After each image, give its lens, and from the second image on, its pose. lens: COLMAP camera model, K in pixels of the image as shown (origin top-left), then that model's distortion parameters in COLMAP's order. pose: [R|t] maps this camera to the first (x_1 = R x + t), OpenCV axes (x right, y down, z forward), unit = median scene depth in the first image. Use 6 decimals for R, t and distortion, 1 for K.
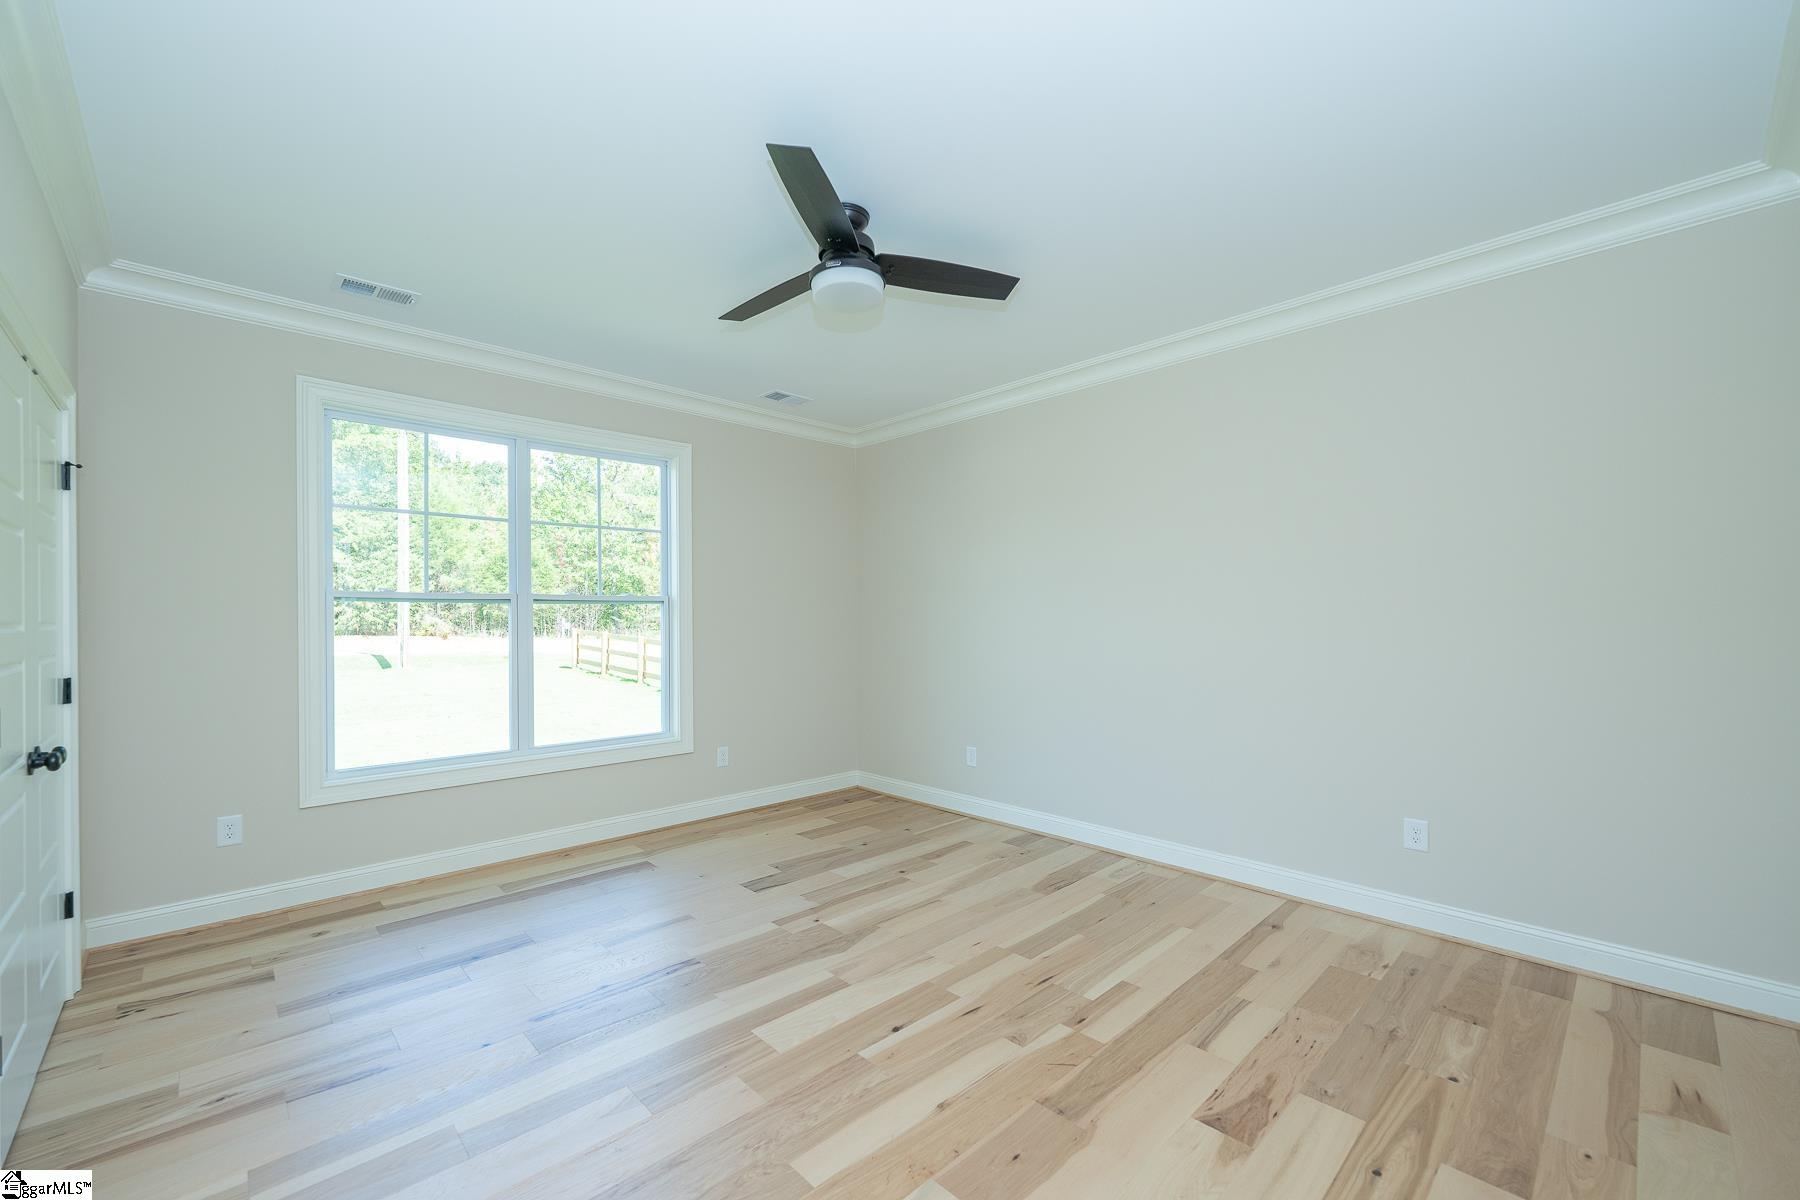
lens RADIAL K [[636.9, 0, 884.0], [0, 636.9, 607.0], [0, 0, 1]] dist [-0.001796, -0.000118]
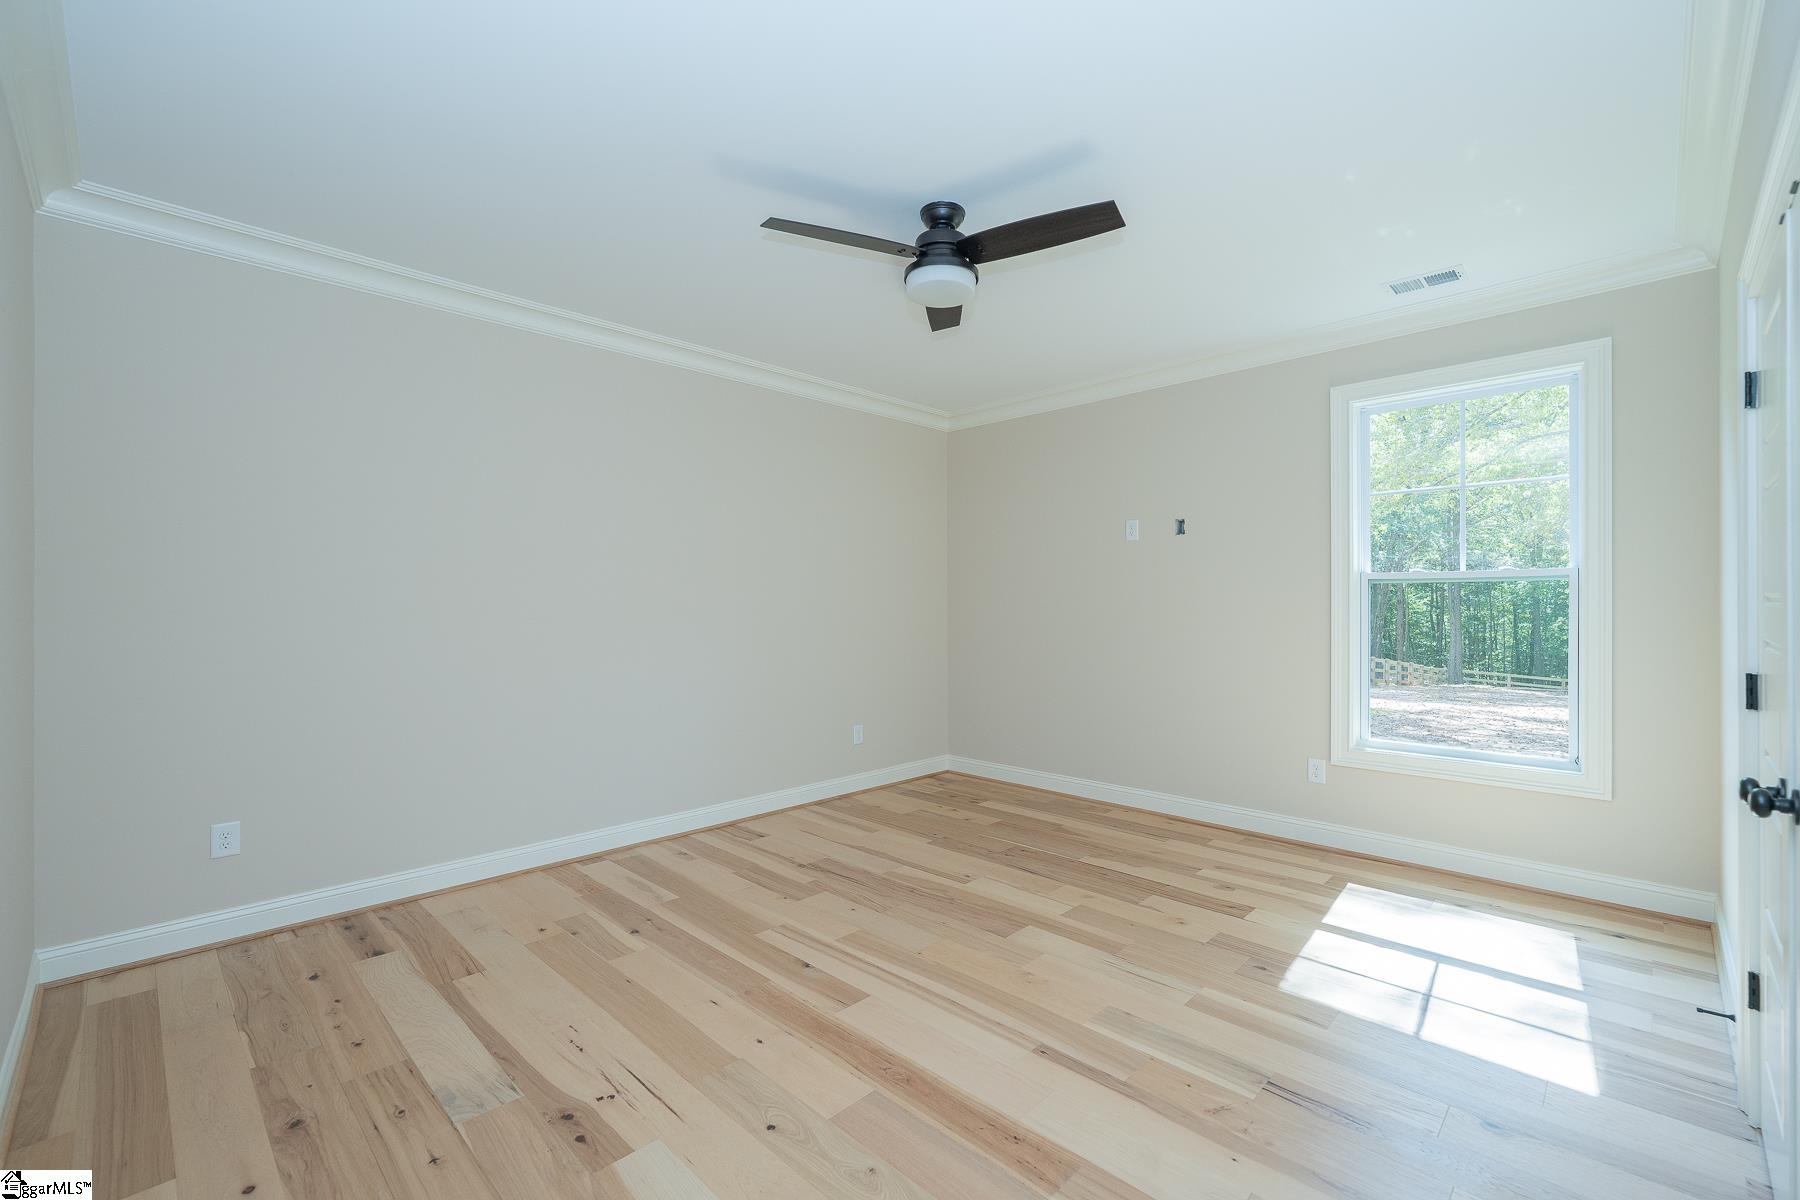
lens RADIAL K [[778.9, 0, 908.1], [0, 778.9, 594.9], [0, 0, 1]] dist [-0.001414, 0.000312]
pose [[0.993194, 0.006043, 0.116314, -0.217439], [-0.006845, 0.999955, 0.006494, -0.001435], [-0.116270, -0.007246, 0.993191, -0.181307]]
